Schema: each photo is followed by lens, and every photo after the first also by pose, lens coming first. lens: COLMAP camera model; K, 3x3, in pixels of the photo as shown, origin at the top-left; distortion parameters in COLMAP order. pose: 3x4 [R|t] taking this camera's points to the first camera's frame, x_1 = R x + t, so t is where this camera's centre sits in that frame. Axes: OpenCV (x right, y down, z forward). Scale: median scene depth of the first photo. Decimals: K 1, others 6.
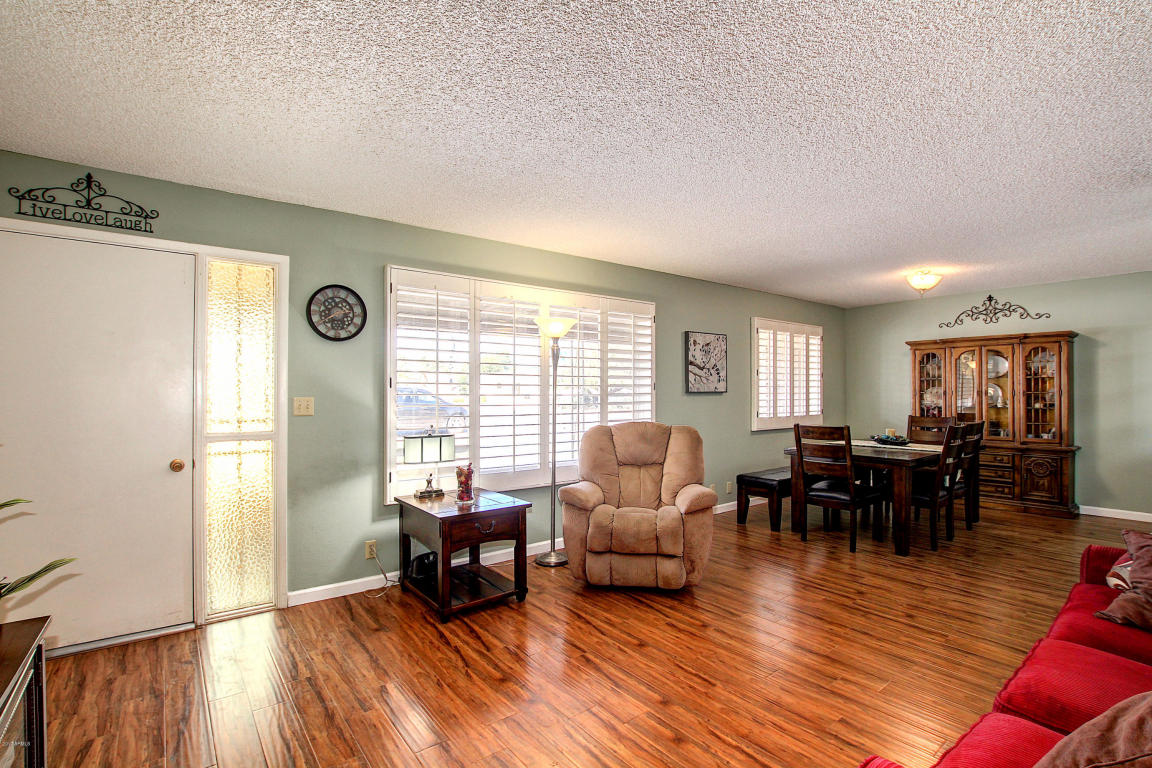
lens RADIAL K [[541.1, 0, 582.8], [0, 541.1, 388.8], [0, 0, 1]] dist [-0.032209, 0.003744]
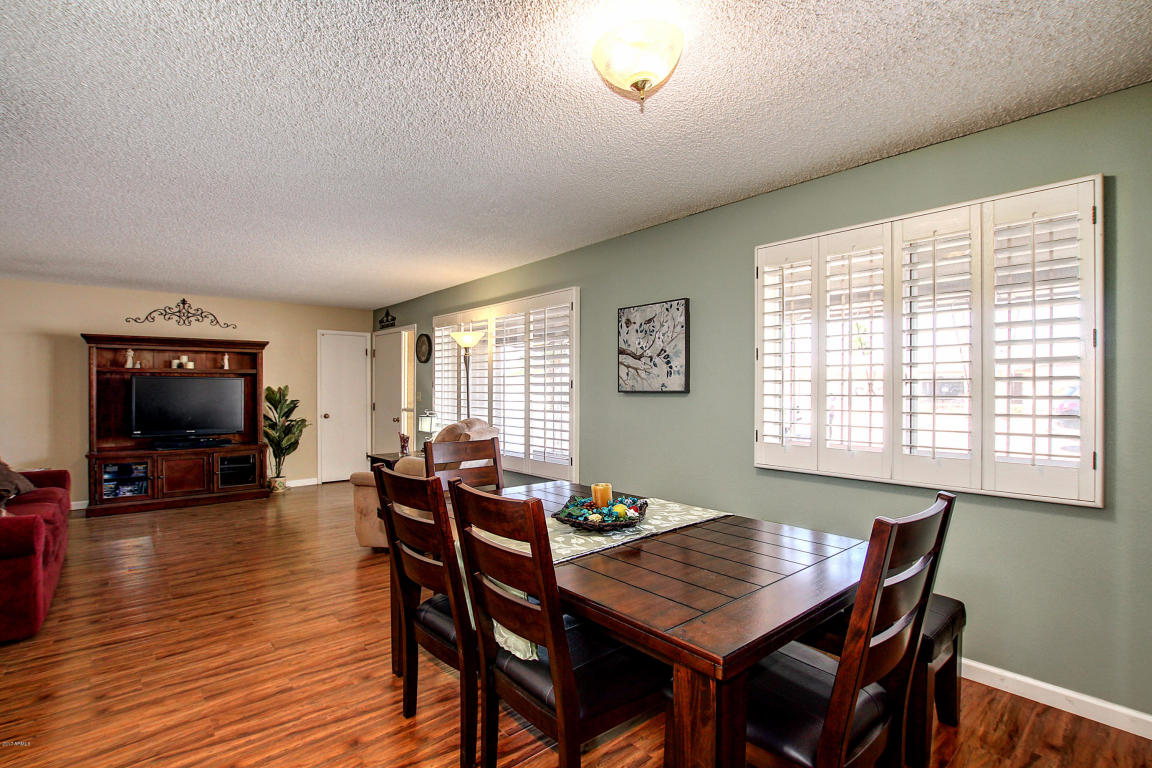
lens RADIAL K [[541.1, 0, 581.7], [0, 541.1, 387.6], [0, 0, 1]] dist [-0.032209, 0.003744]
pose [[0.057350, -0.001432, -0.998353, 0.959281], [0.006655, 0.999977, -0.001052, 0.001559], [0.998332, -0.006584, 0.057358, 0.933488]]
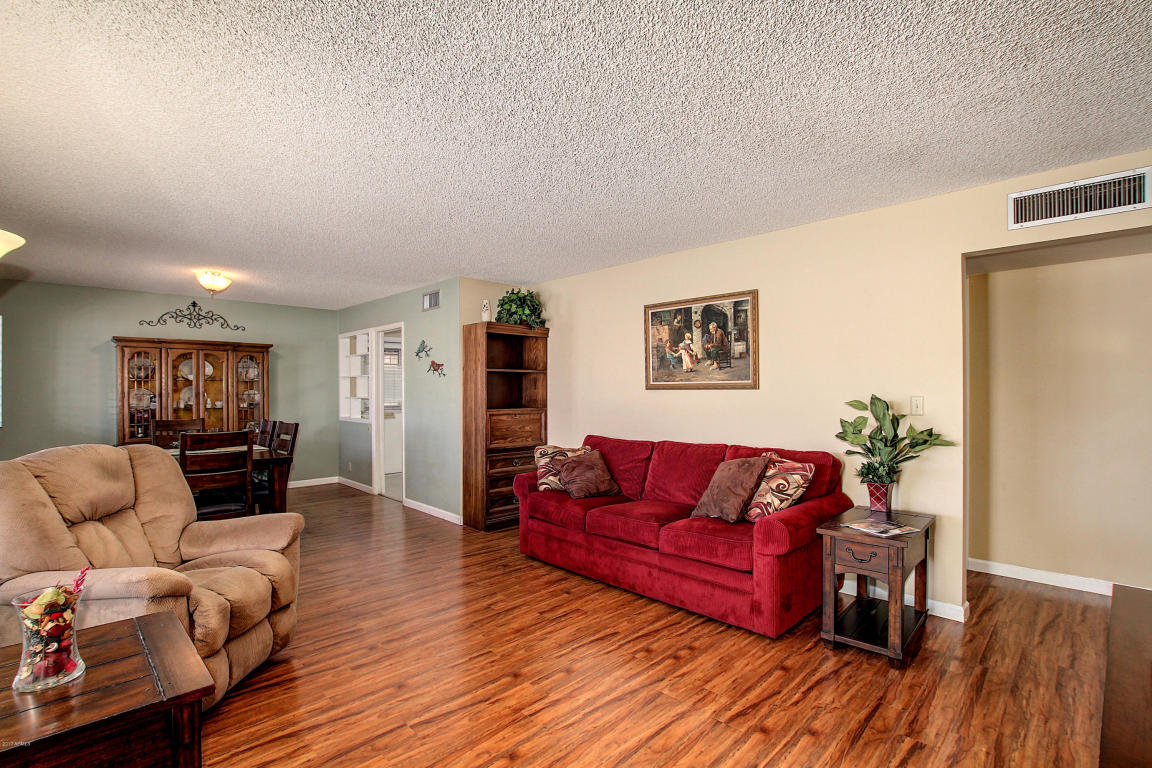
lens RADIAL K [[541.1, 0, 571.8], [0, 541.1, 387.6], [0, 0, 1]] dist [-0.032209, 0.003744]
pose [[-0.109329, 0.006021, 0.993987, -0.413099], [-0.001445, 0.999980, -0.006216, -0.000583], [-0.994005, -0.002116, -0.109318, 0.432342]]
